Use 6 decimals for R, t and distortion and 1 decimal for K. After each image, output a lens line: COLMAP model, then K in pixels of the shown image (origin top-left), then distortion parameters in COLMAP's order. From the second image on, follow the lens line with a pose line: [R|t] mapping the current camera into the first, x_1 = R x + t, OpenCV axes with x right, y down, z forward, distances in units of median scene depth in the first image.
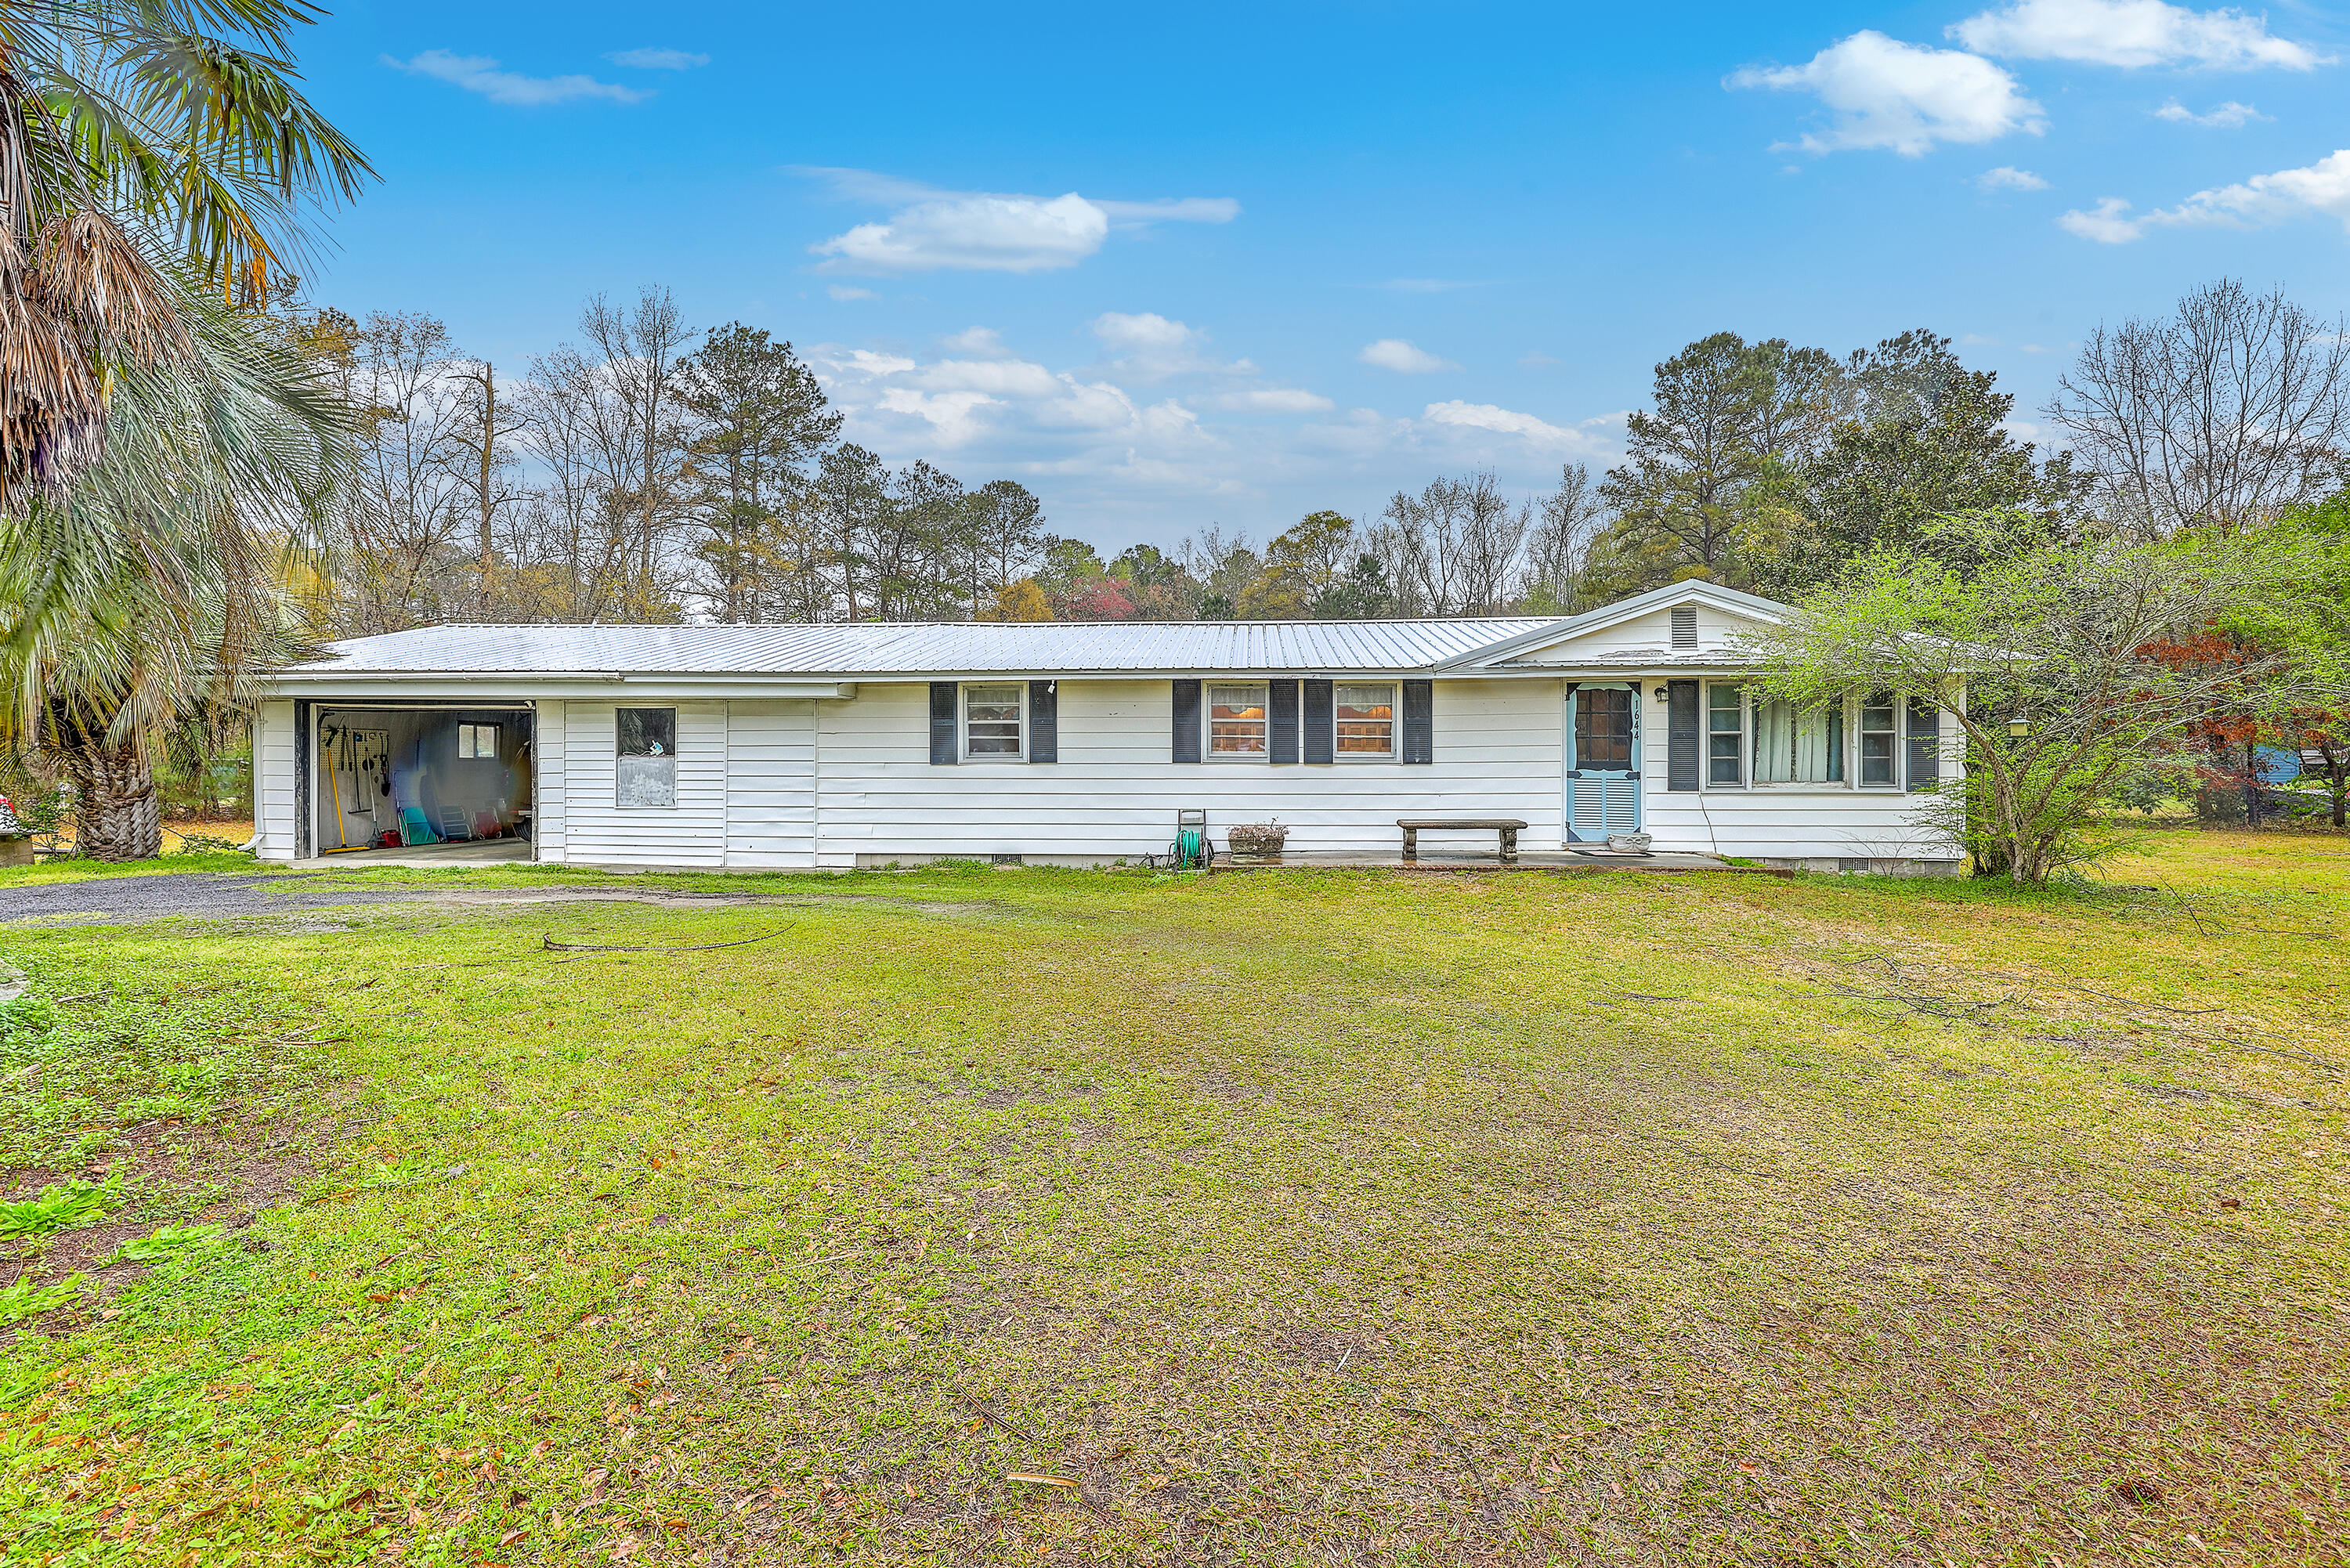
lens RADIAL K [[934.8, 0, 1179.3], [0, 934.8, 775.0], [0, 0, 1]] dist [0.000349, 0.000093]
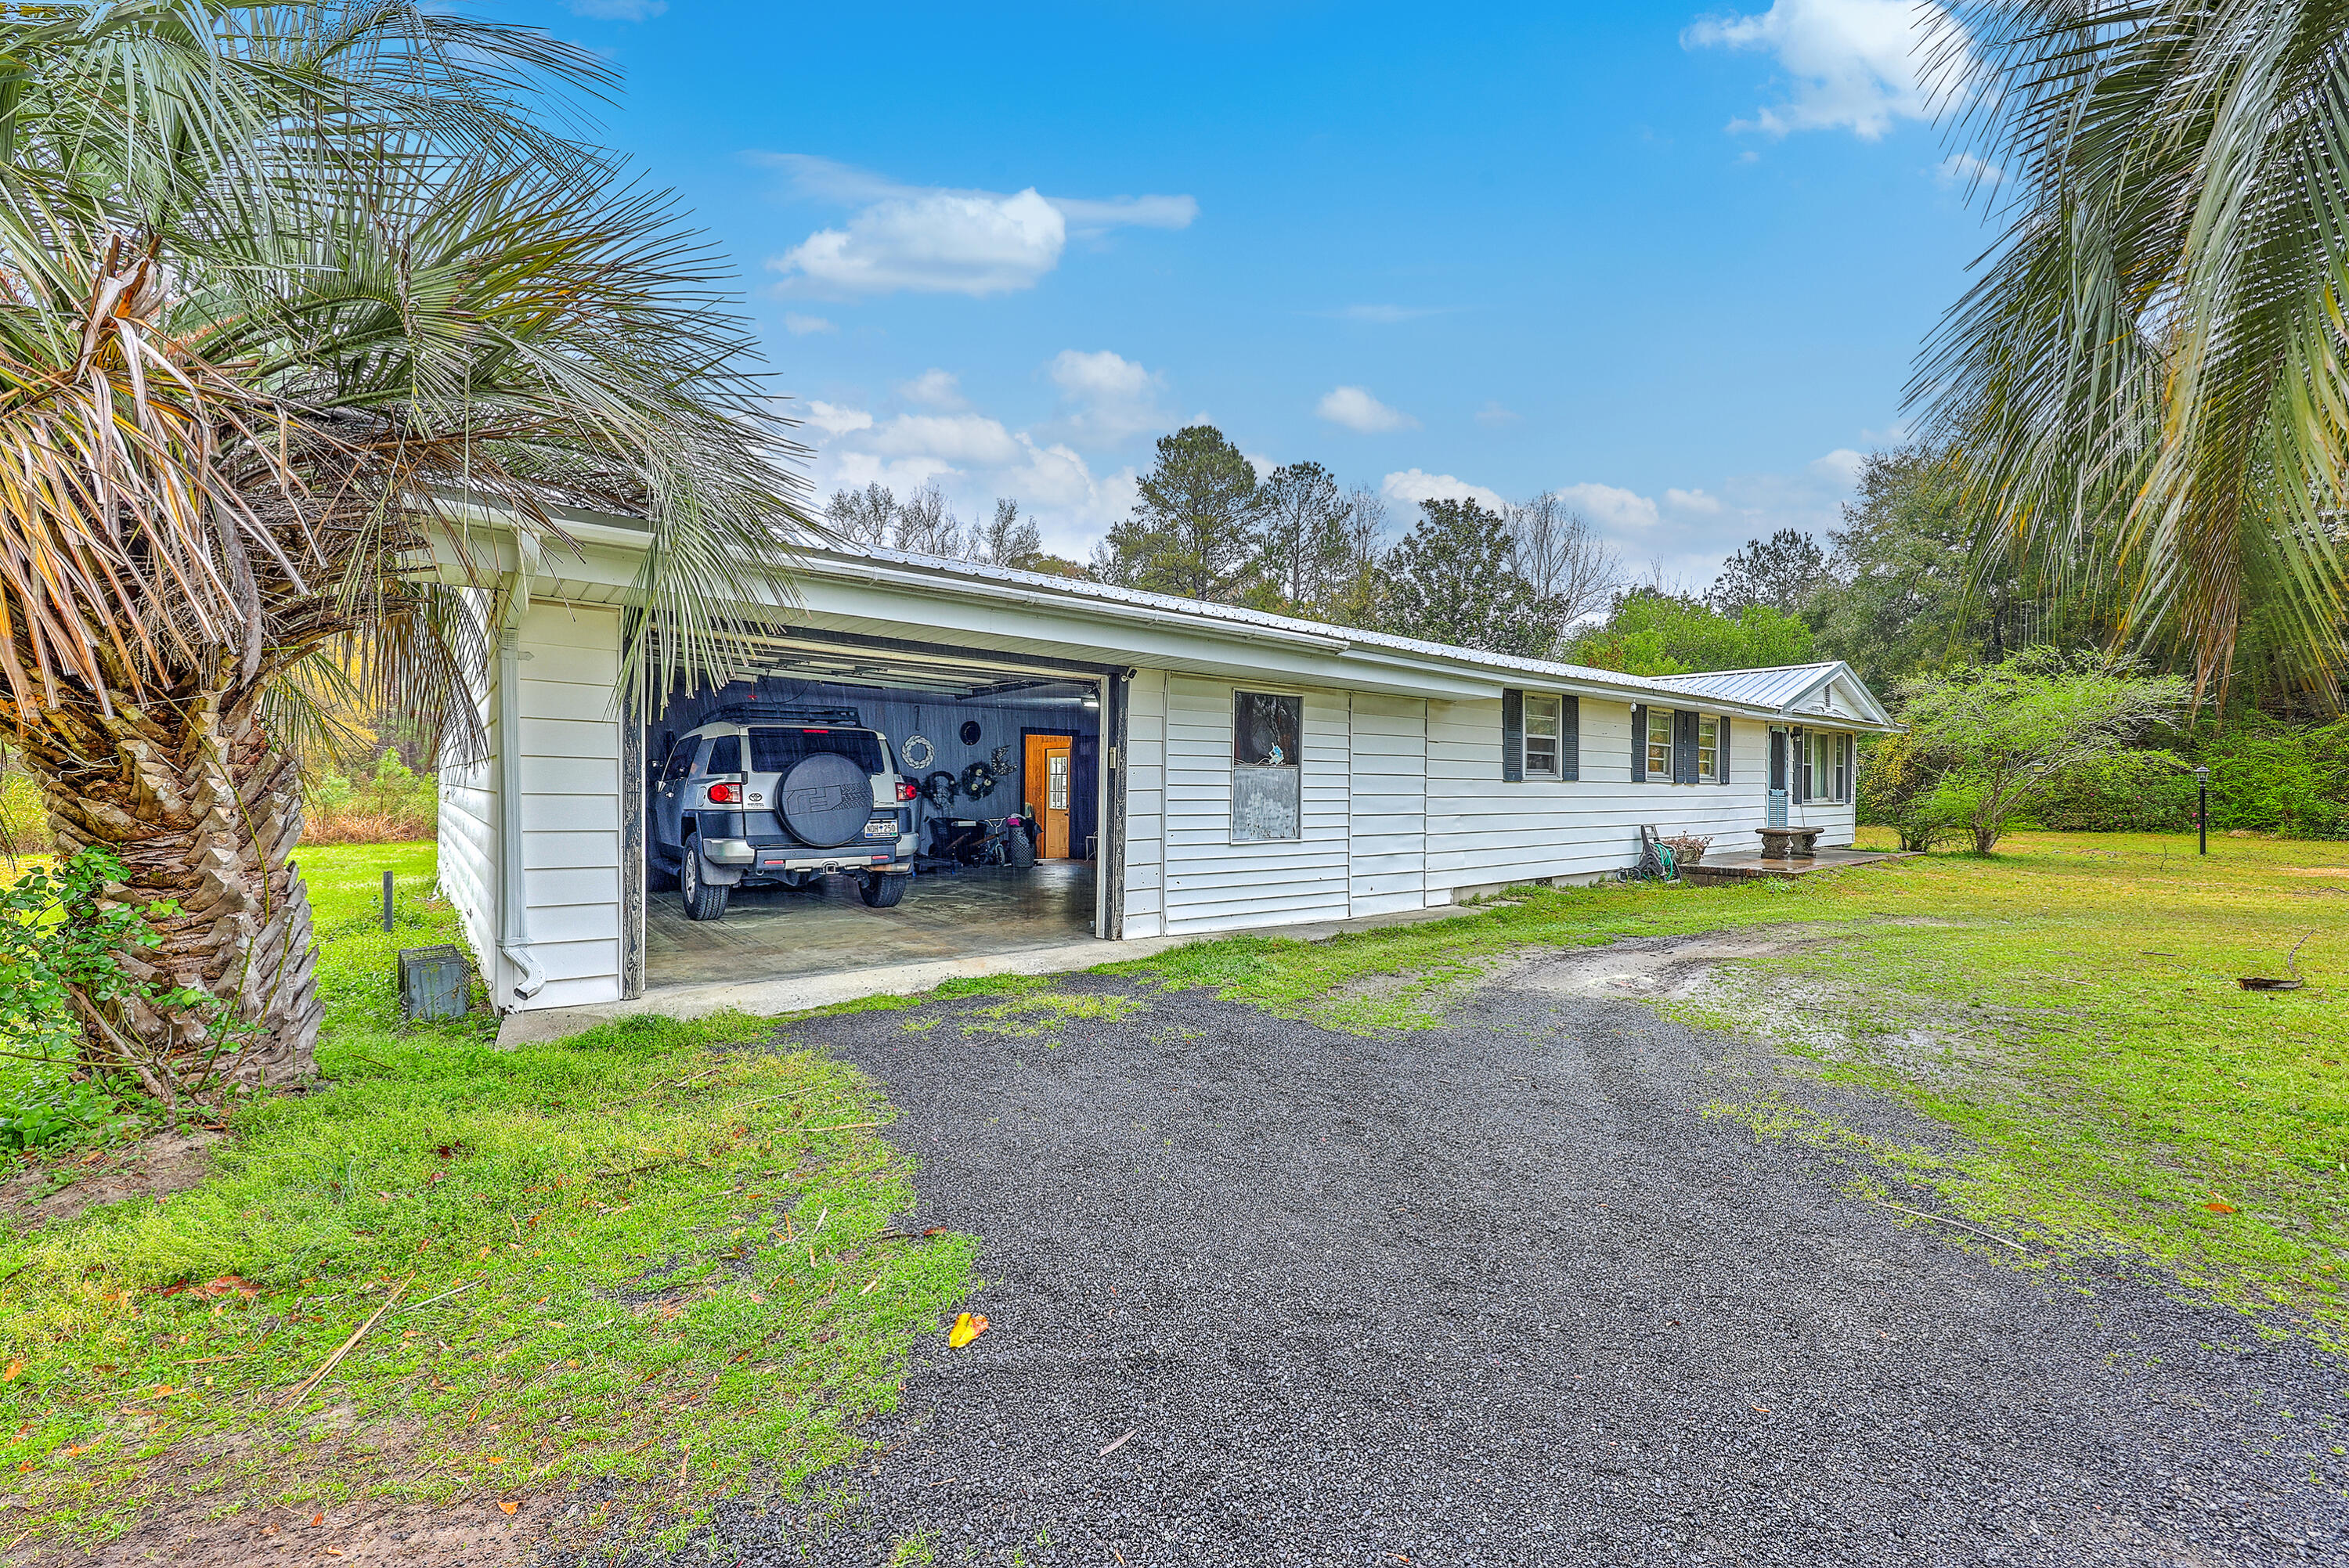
lens RADIAL K [[934.3, 0, 1178.8], [0, 934.3, 775.0], [0, 0, 1]] dist [0.000349, 0.000093]
pose [[0.722756, 0.012566, 0.690989, -1.091222], [-0.004121, 0.999895, -0.013873, -0.003729], [-0.691091, 0.007179, 0.722732, 0.563146]]
